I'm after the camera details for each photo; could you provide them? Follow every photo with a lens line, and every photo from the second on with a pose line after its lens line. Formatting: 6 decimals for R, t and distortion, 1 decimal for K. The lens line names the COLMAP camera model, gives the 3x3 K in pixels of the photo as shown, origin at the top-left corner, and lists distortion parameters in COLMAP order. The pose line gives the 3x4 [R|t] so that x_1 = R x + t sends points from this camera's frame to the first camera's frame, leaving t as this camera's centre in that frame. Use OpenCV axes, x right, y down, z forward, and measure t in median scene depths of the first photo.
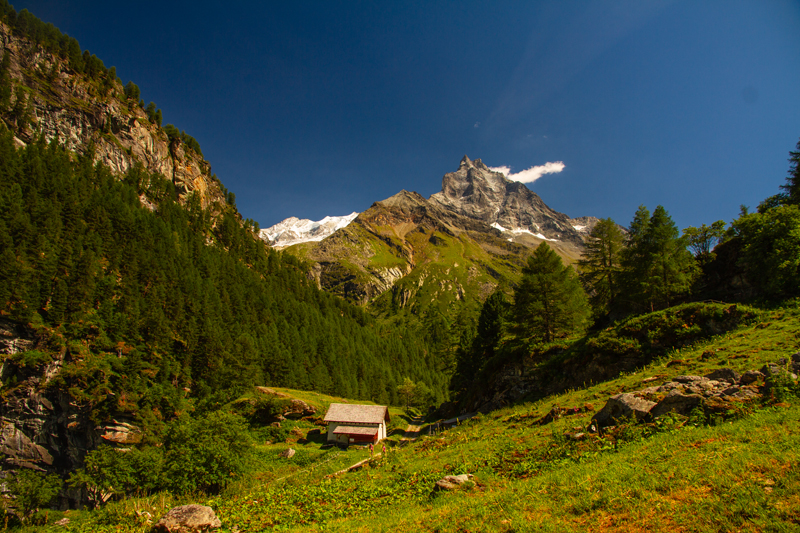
lens RADIAL K [[546.1, 0, 397.9], [0, 546.1, 273.2], [0, 0, 1]] dist [-0.126111, 0.085254]
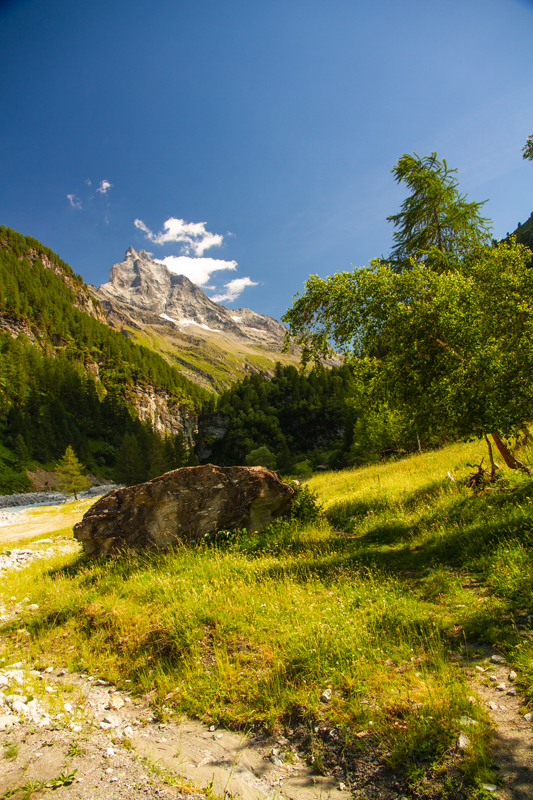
lens RADIAL K [[582.2, 0, 266.5], [0, 582.2, 400.0], [0, 0, 1]] dist [-0.004555, -0.000509]
pose [[0.919803, -0.037901, 0.390547, -0.091198], [0.008345, 0.996988, 0.077101, -0.008019], [-0.392293, -0.067658, 0.917349, -0.160984]]
